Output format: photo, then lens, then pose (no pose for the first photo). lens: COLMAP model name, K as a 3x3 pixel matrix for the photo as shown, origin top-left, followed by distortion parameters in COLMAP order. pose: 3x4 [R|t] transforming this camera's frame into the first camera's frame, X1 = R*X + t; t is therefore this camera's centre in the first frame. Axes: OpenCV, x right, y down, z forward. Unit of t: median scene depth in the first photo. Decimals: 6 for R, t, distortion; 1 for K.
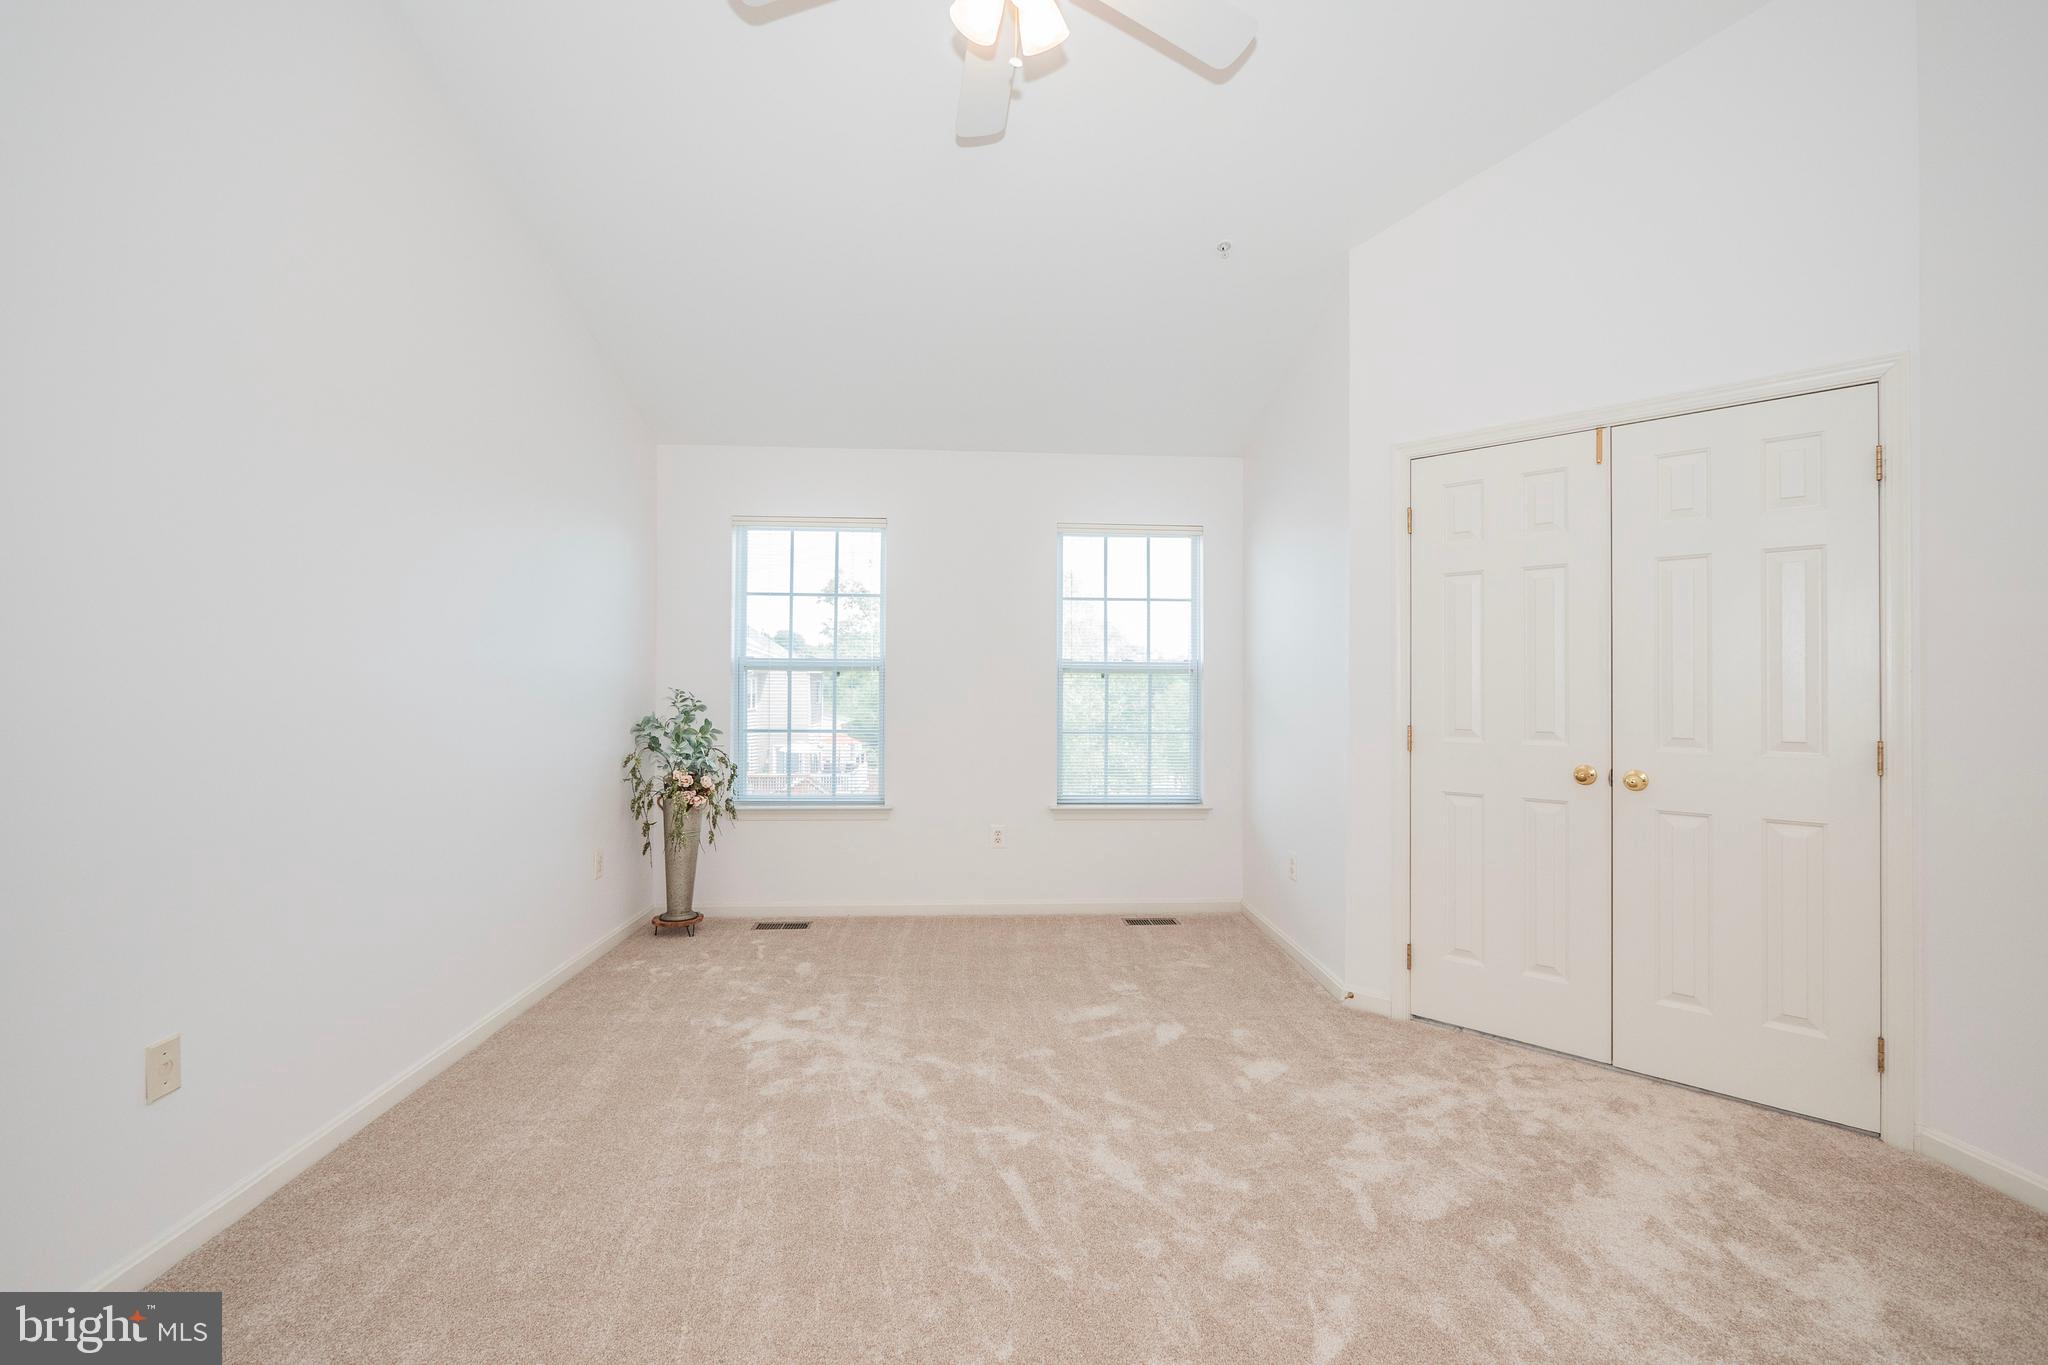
lens RADIAL K [[861.4, 0, 1012.1], [0, 861.4, 682.3], [0, 0, 1]] dist [-0.008044, 0.001239]
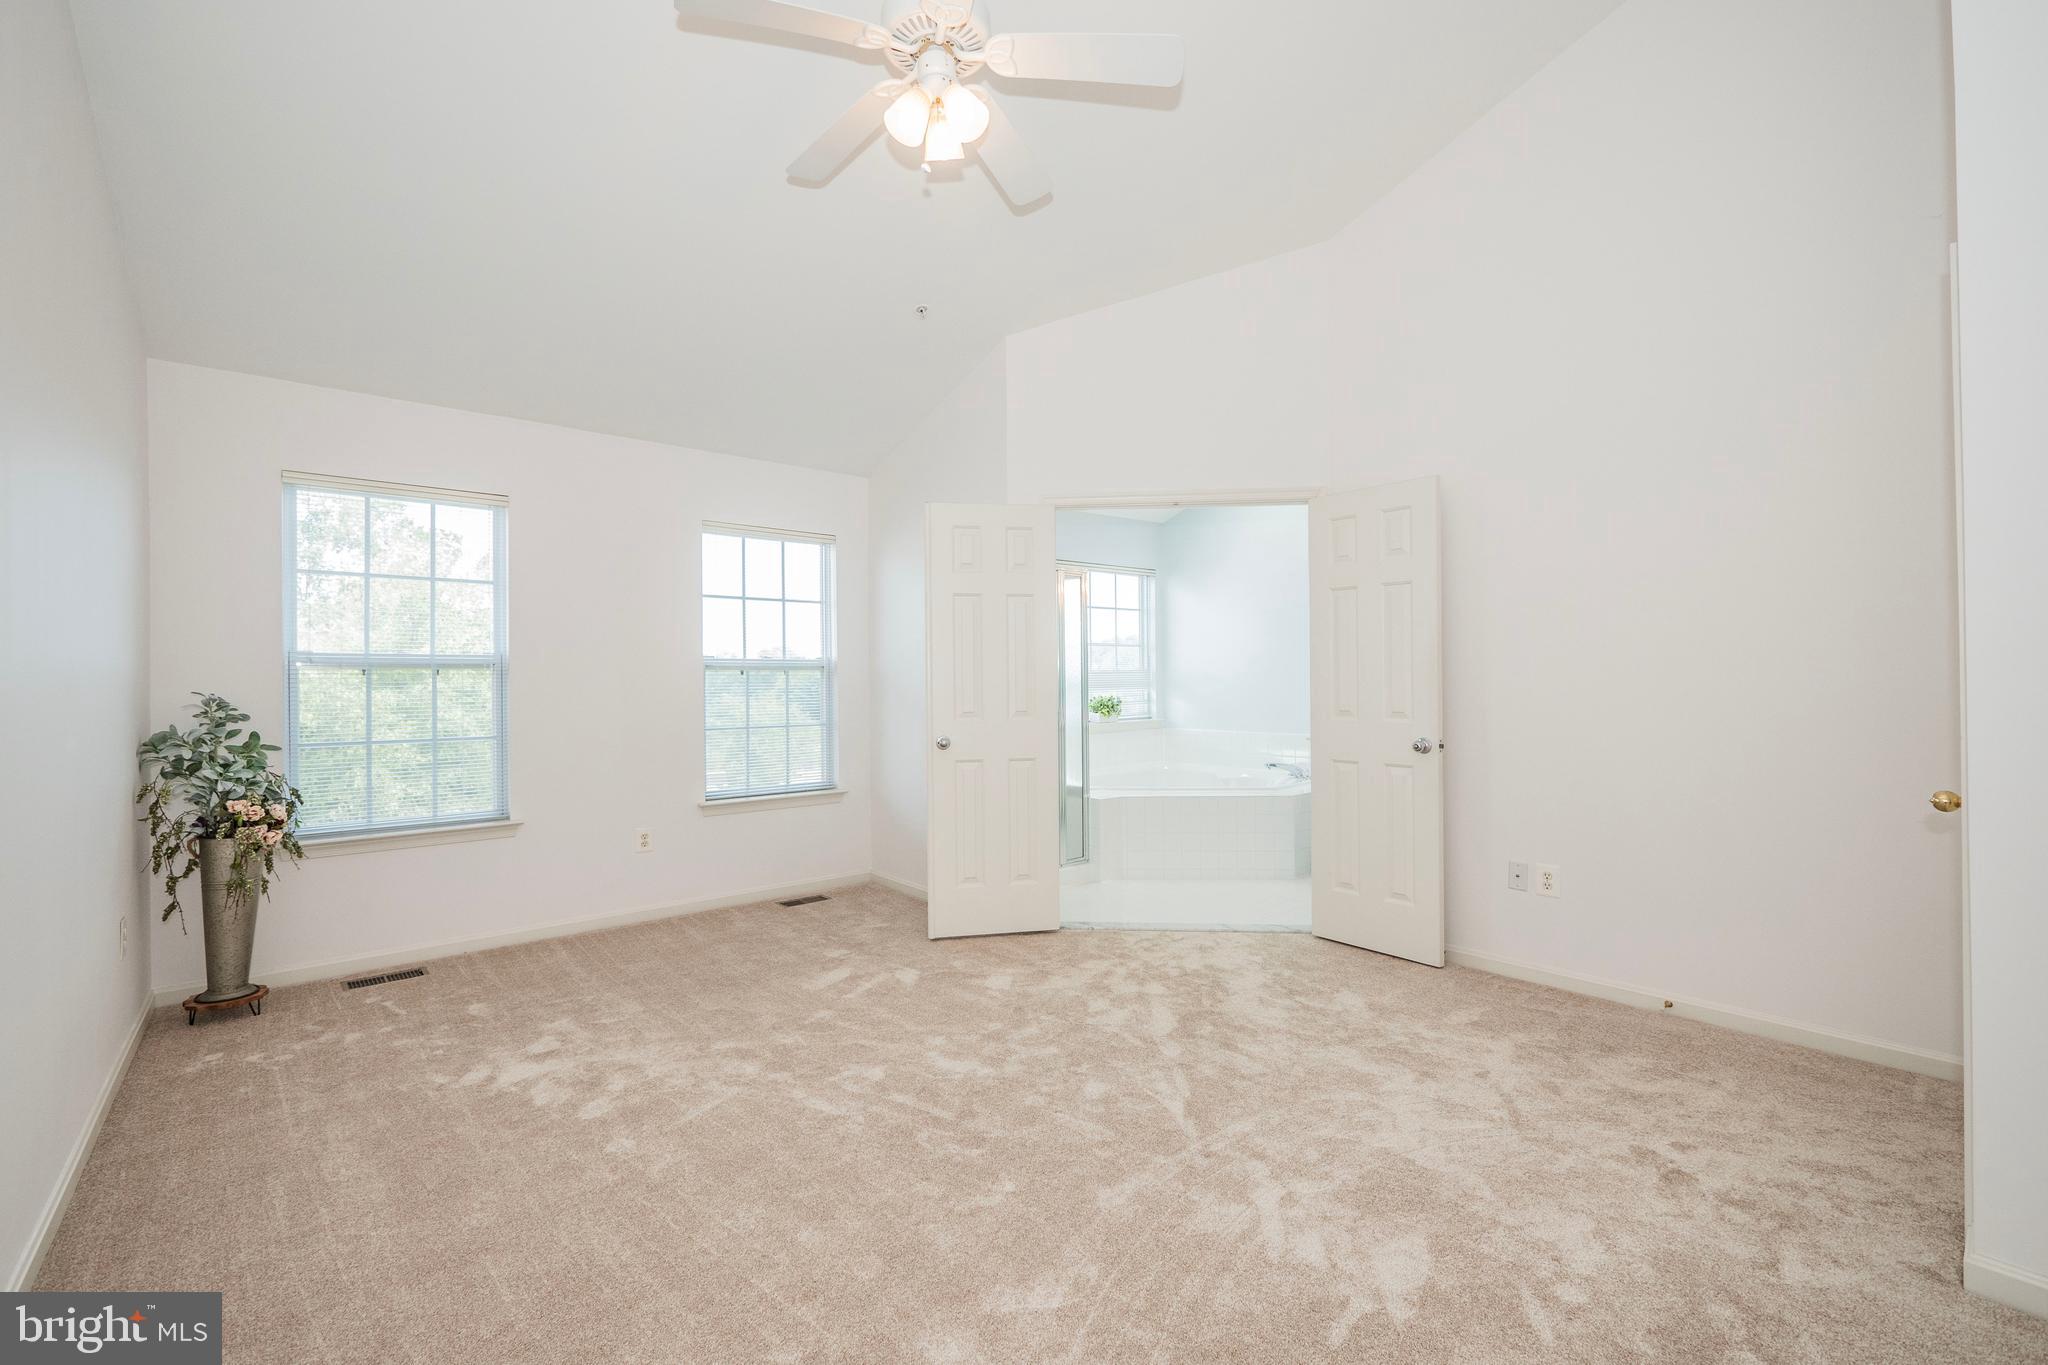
lens RADIAL K [[861.4, 0, 1022.0], [0, 861.4, 686.1], [0, 0, 1]] dist [-0.008044, 0.001239]
pose [[0.798232, -0.015638, 0.602147, -0.304837], [0.009713, 0.999867, 0.013091, -0.002233], [-0.602272, -0.004601, 0.798278, -0.024754]]
